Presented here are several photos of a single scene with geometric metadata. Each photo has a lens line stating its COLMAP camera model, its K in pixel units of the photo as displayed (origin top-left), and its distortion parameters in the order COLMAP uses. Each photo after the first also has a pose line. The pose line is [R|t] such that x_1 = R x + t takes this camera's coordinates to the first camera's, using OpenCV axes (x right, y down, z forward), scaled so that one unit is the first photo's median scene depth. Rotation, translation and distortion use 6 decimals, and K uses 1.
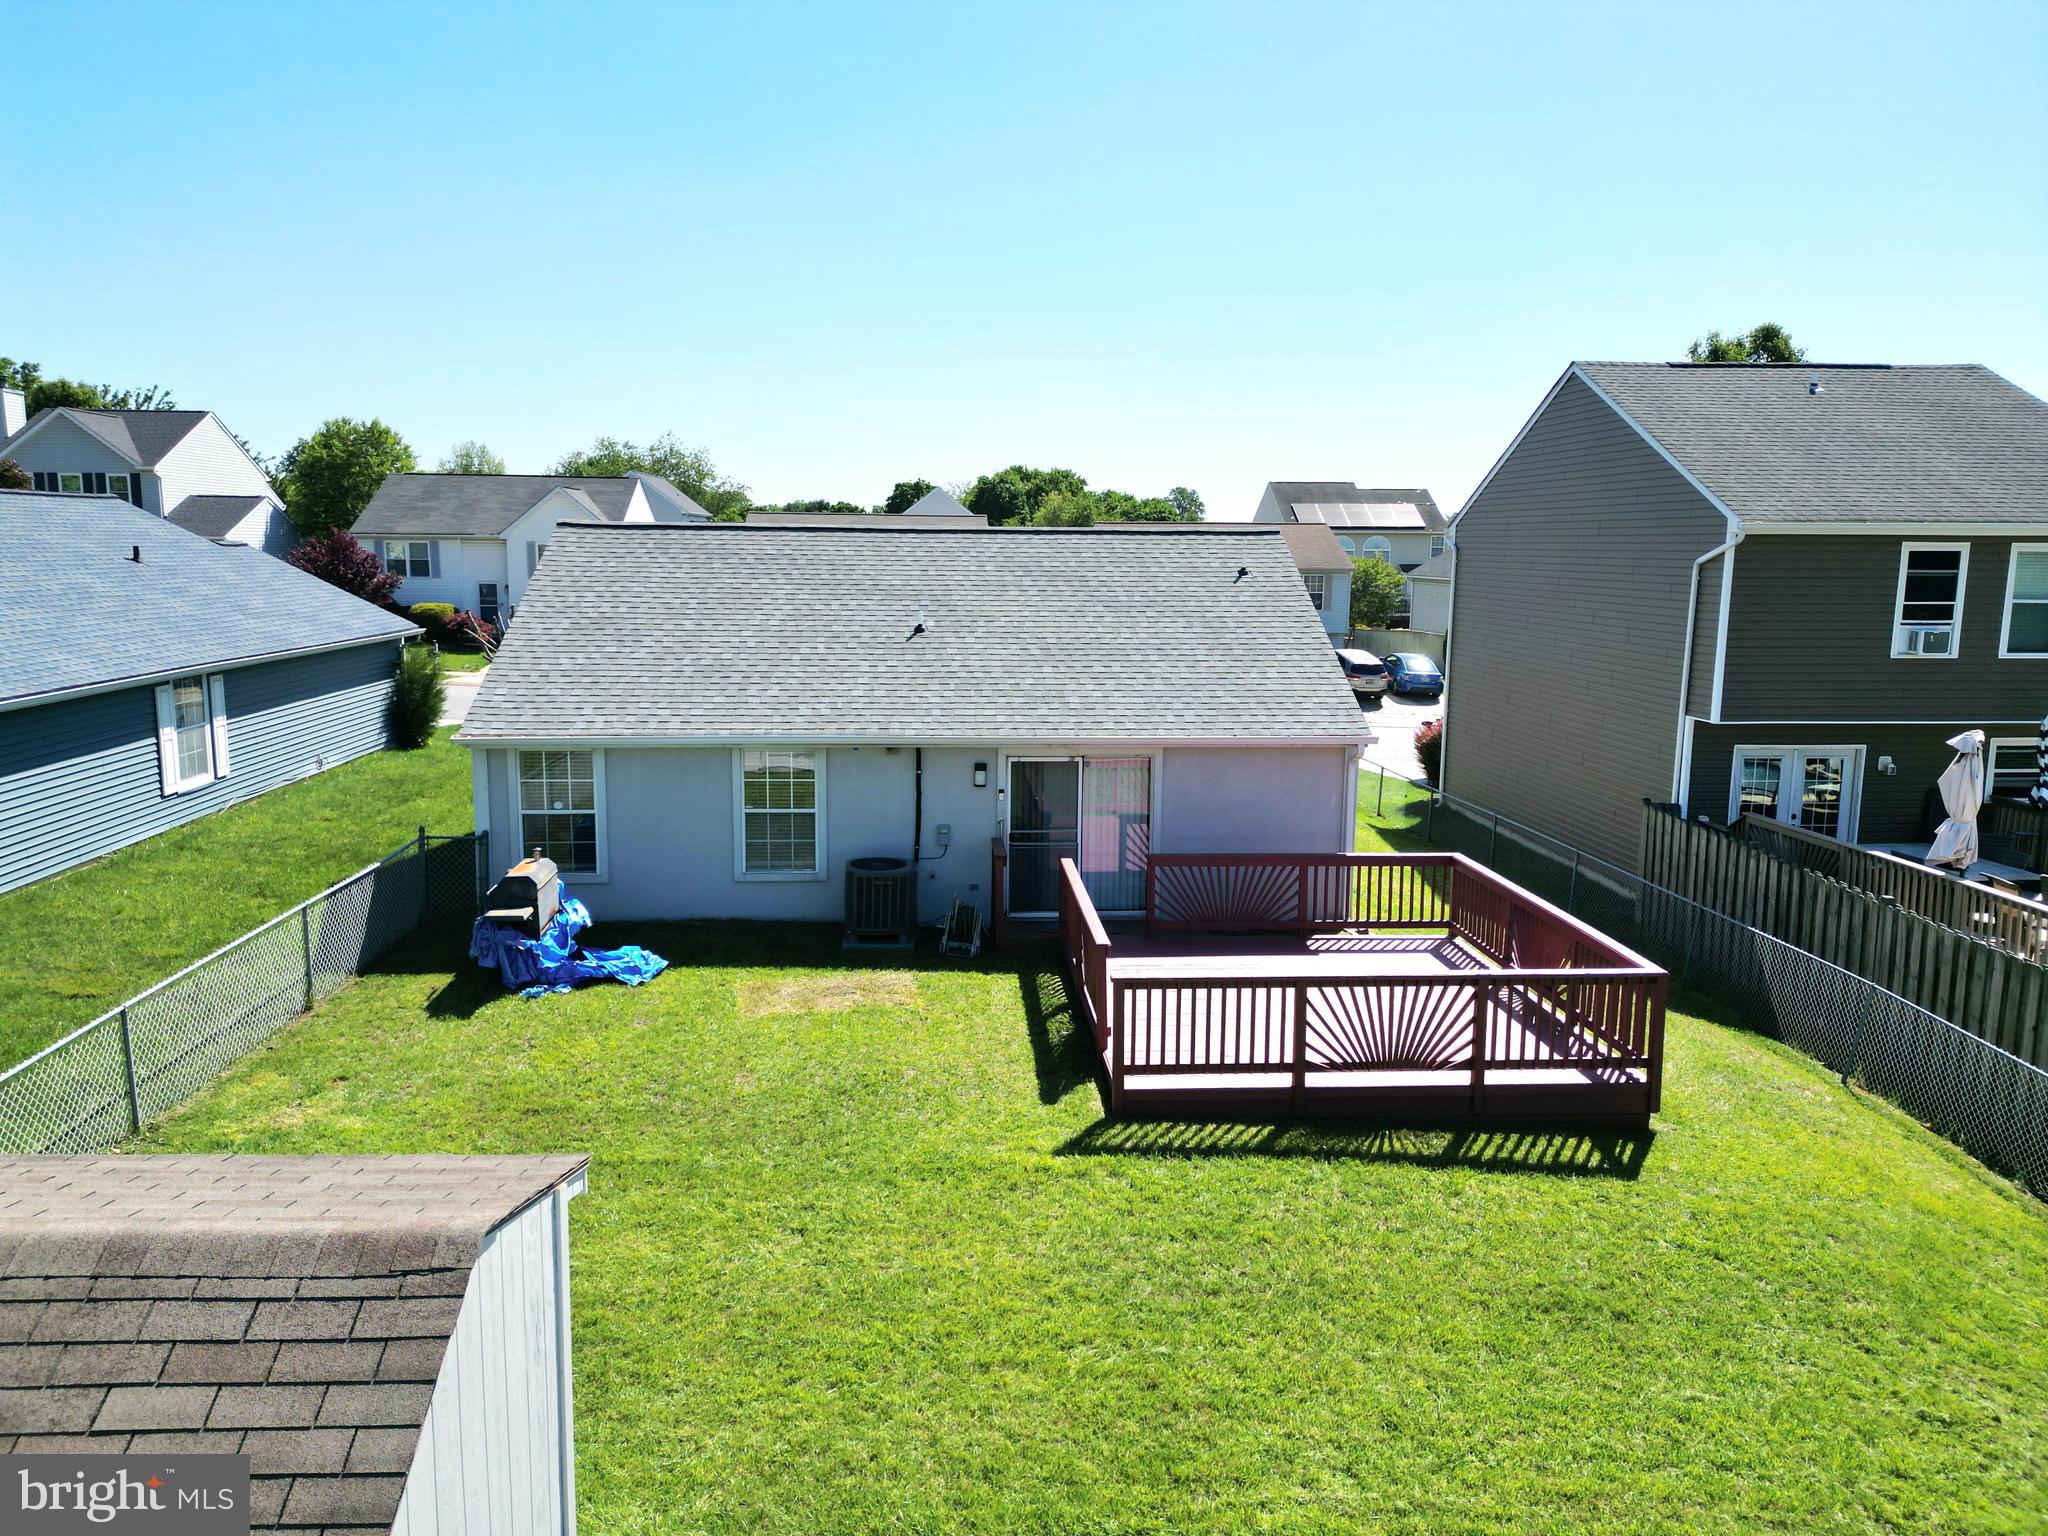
lens RADIAL K [[1424.5, 0, 1026.7], [0, 1424.5, 760.4], [0, 0, 1]] dist [0.066054, -0.046966]
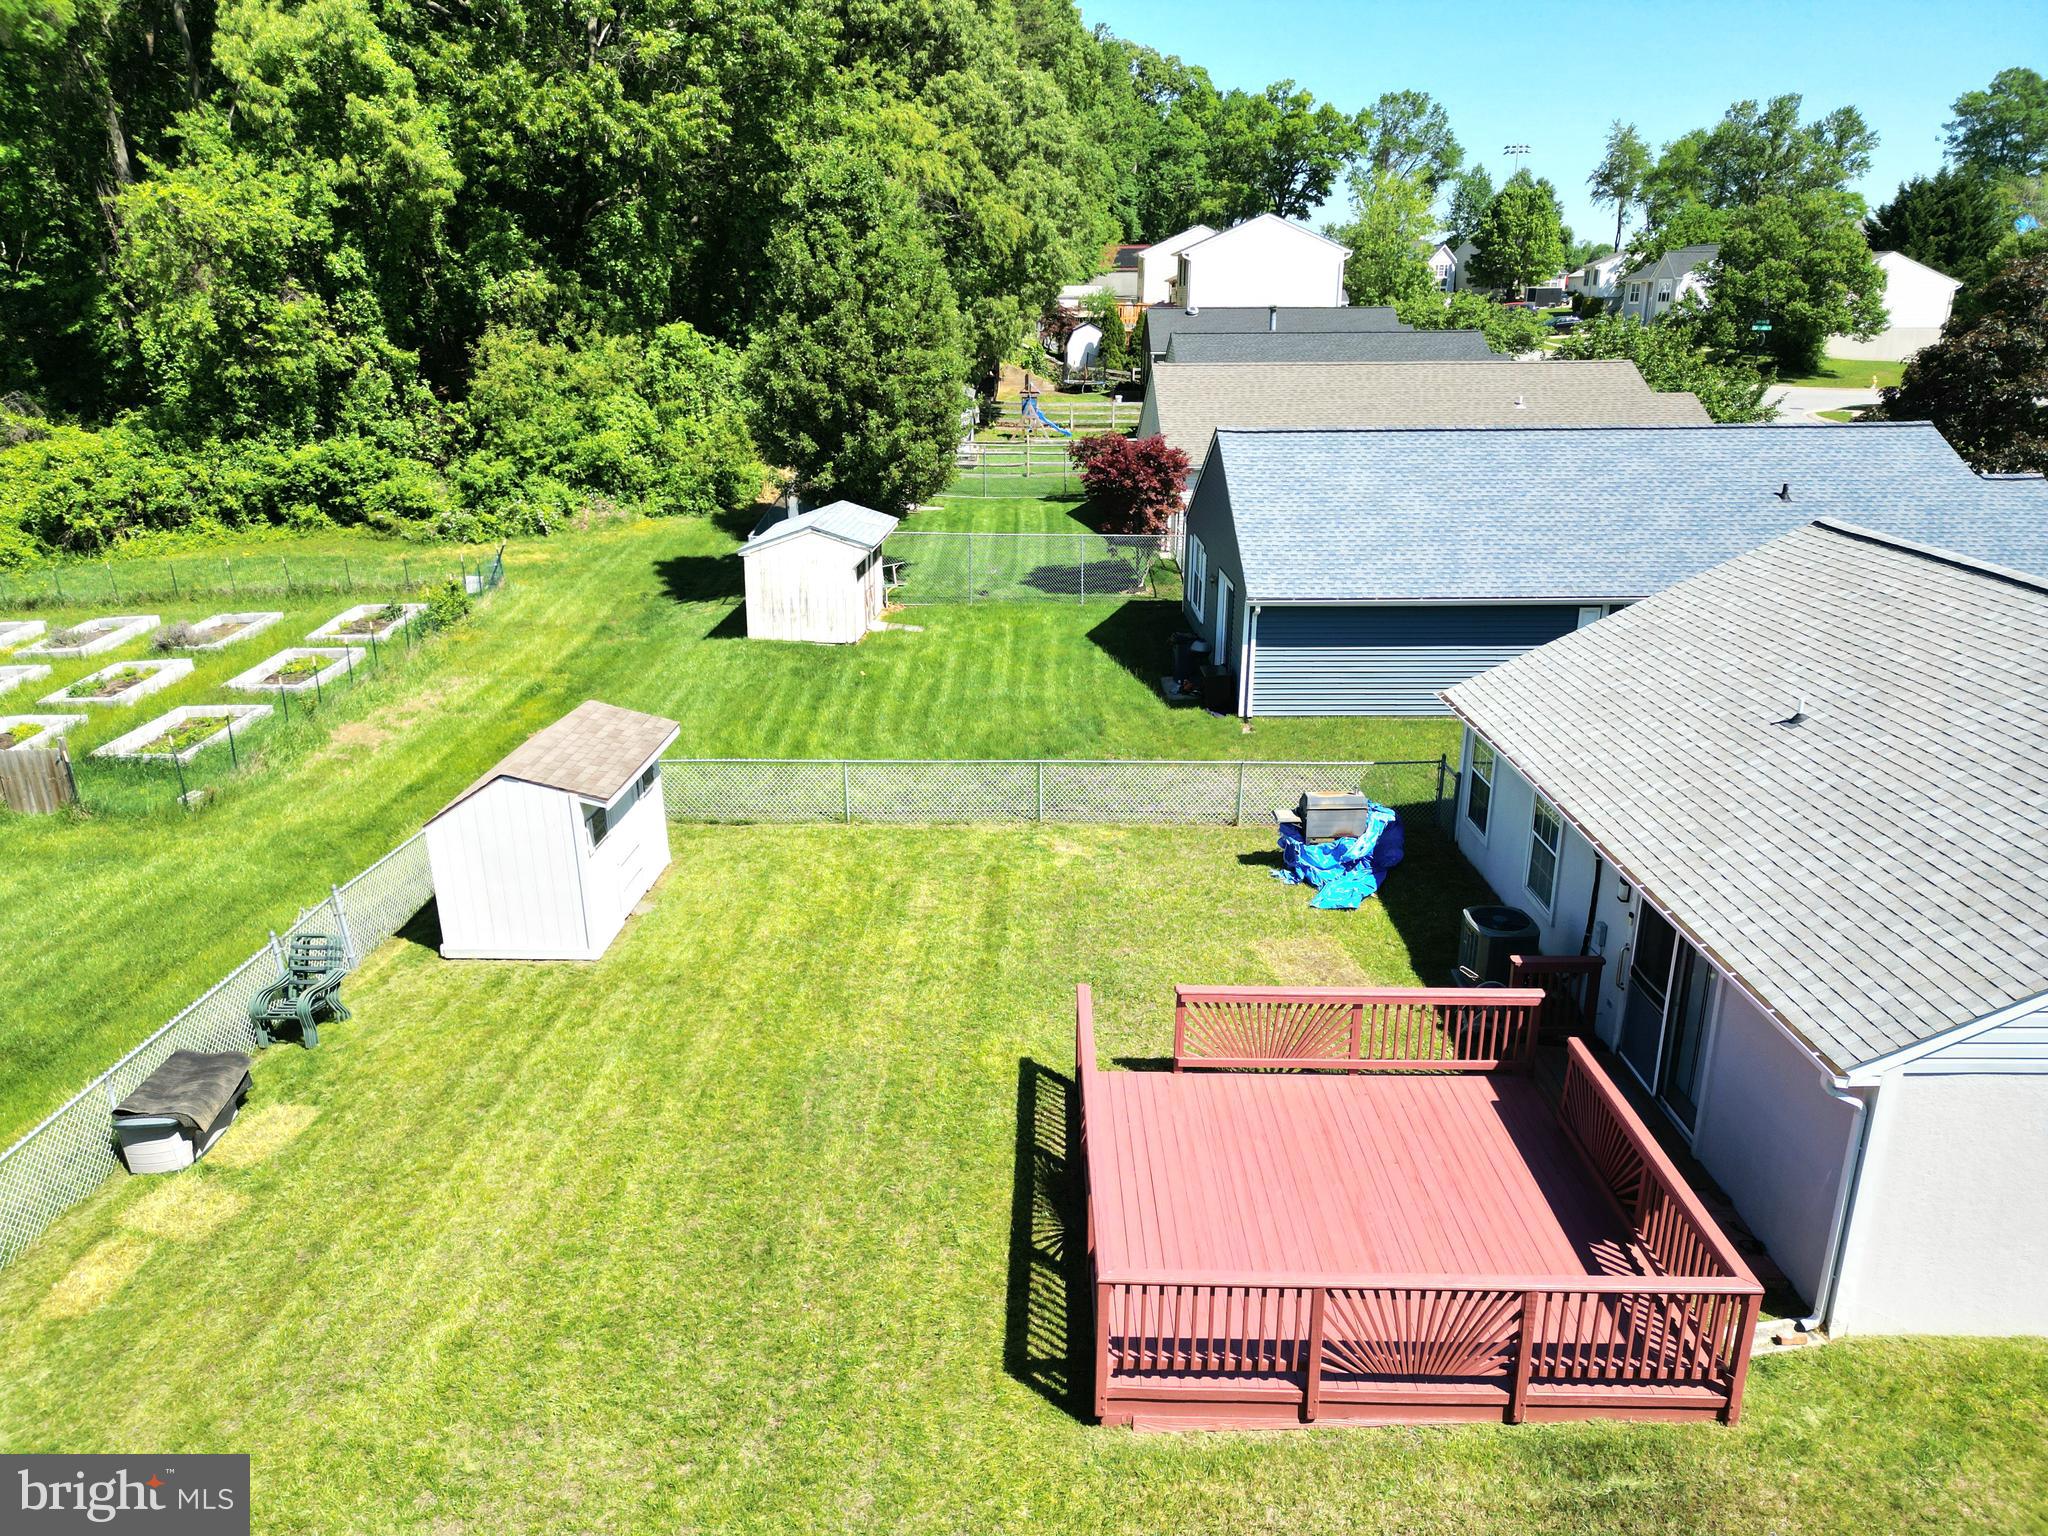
lens RADIAL K [[1424.5, 0, 1024.5], [0, 1424.5, 766.4], [0, 0, 1]] dist [0.066054, -0.046966]
pose [[-0.075303, 0.301572, -0.950465, 0.825344], [-0.151383, 0.938666, 0.309822, -0.281940], [0.985603, 0.167215, -0.025032, 0.653672]]
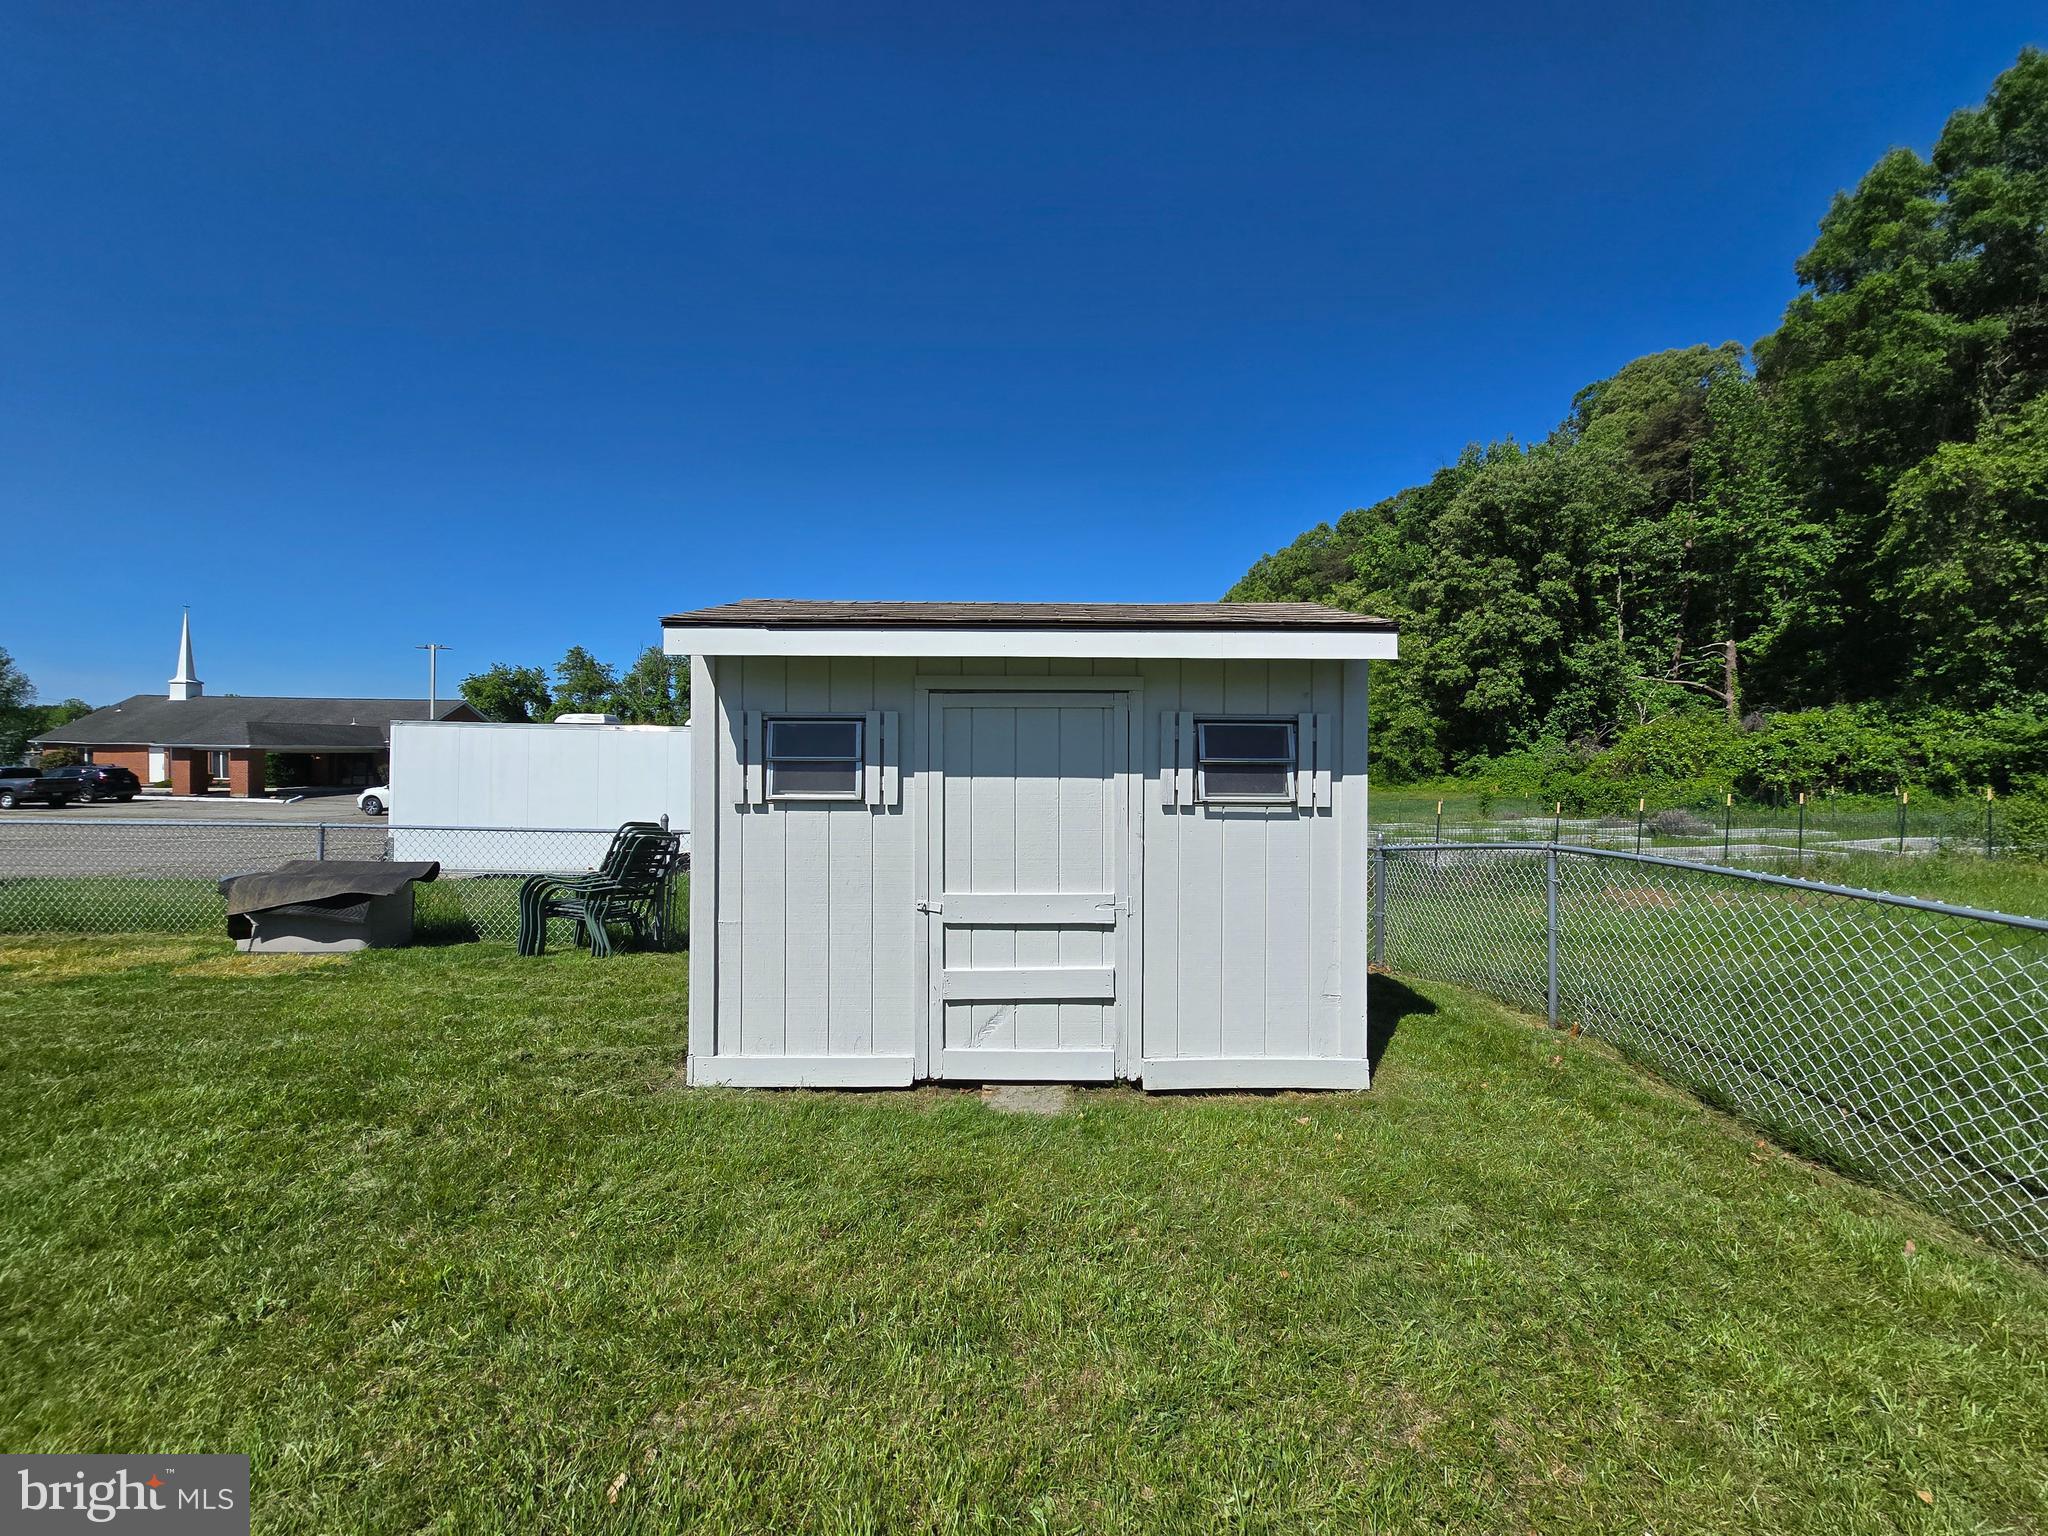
lens RADIAL K [[830.8, 0, 1014.1], [0, 830.8, 779.2], [0, 0, 1]] dist [-0.001793, 0.000668]
pose [[-0.999250, -0.027789, 0.026978, -0.178166], [-0.022349, 0.982606, 0.184353, 0.106020], [-0.031631, 0.183611, -0.982490, 0.549779]]
